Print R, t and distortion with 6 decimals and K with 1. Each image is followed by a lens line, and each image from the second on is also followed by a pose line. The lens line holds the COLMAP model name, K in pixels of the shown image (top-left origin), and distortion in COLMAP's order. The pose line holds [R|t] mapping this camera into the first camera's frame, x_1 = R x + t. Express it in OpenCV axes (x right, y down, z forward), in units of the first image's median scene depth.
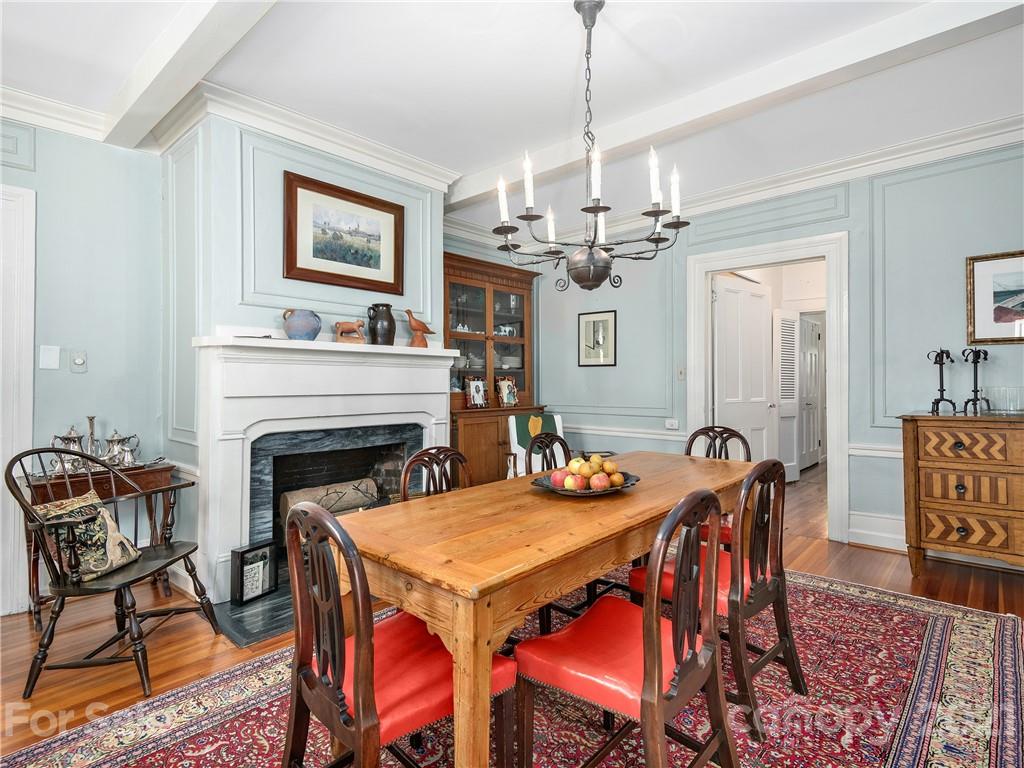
lens RADIAL K [[538.2, 0, 514.1], [0, 538.2, 379.8], [0, 0, 1]] dist [0.026591, -0.014816]
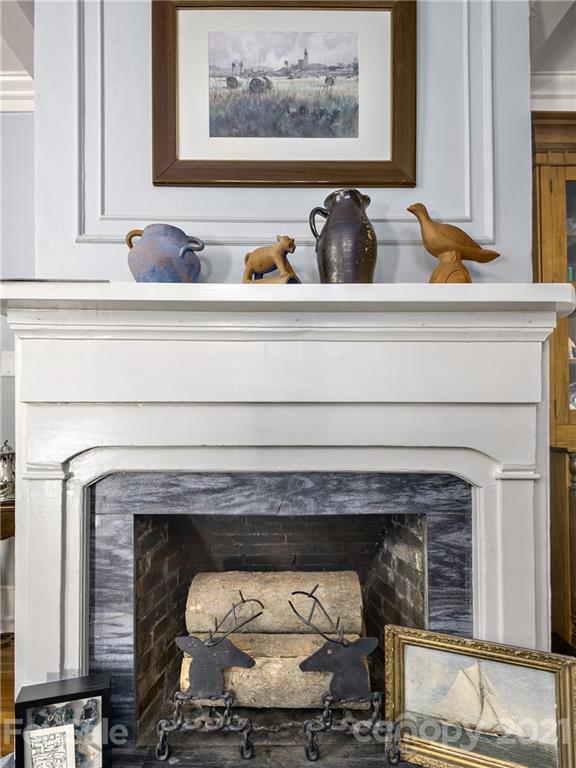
lens RADIAL K [[403.7, 0, 283.3], [0, 403.7, 405.2], [0, 0, 1]] dist [0.026591, -0.014816]
pose [[0.687304, -0.008963, -0.726315, -0.040226], [0.000867, 0.999933, -0.011519, 0.032475], [0.726370, 0.007287, 0.687265, 0.736383]]
